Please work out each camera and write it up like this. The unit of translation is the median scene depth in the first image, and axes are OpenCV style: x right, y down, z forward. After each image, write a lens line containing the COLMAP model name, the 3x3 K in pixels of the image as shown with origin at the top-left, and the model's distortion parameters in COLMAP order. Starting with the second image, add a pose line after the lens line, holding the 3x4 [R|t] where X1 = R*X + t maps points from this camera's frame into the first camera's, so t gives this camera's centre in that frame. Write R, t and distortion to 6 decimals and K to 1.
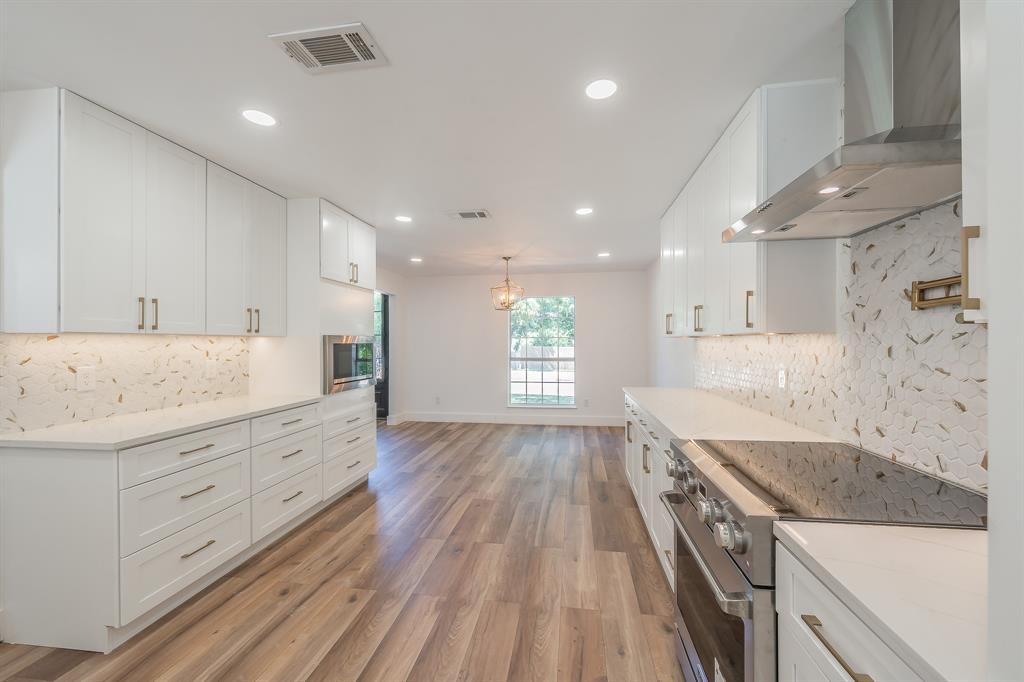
lens RADIAL K [[407.7, 0, 514.9], [0, 407.7, 339.4], [0, 0, 1]] dist [-0.001502, 0.001125]
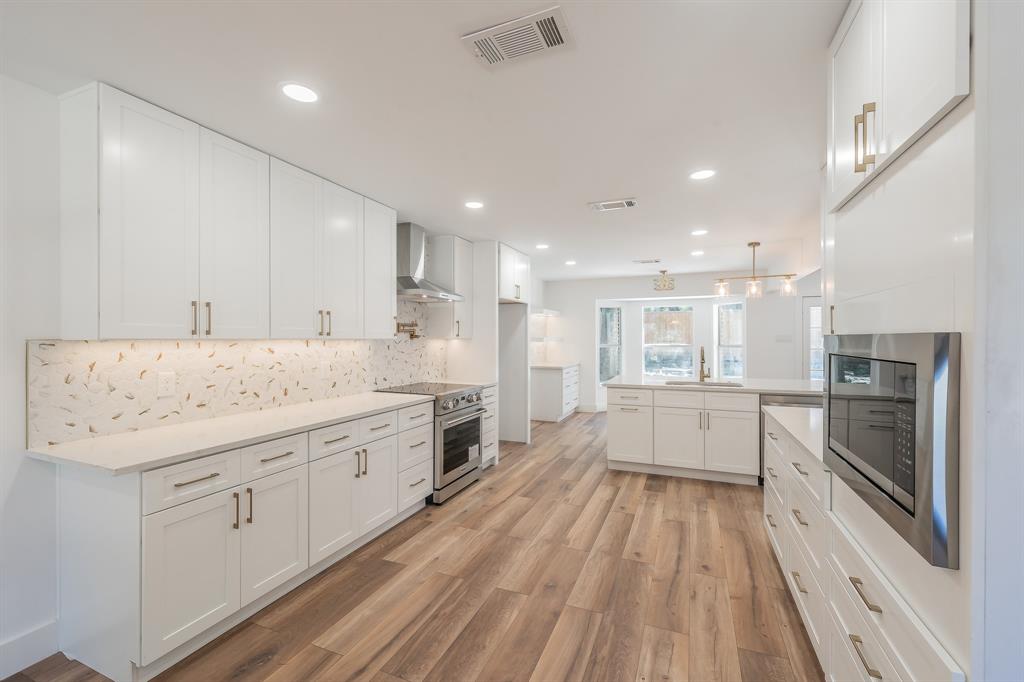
lens RADIAL K [[443.4, 0, 515.1], [0, 443.4, 341.7], [0, 0, 1]] dist [0.001430, -0.000326]
pose [[-0.971227, 0.000605, 0.238156, -0.248333], [0.000436, 1.000000, -0.000765, 0.000316], [-0.238156, -0.000640, -0.971227, 1.650327]]
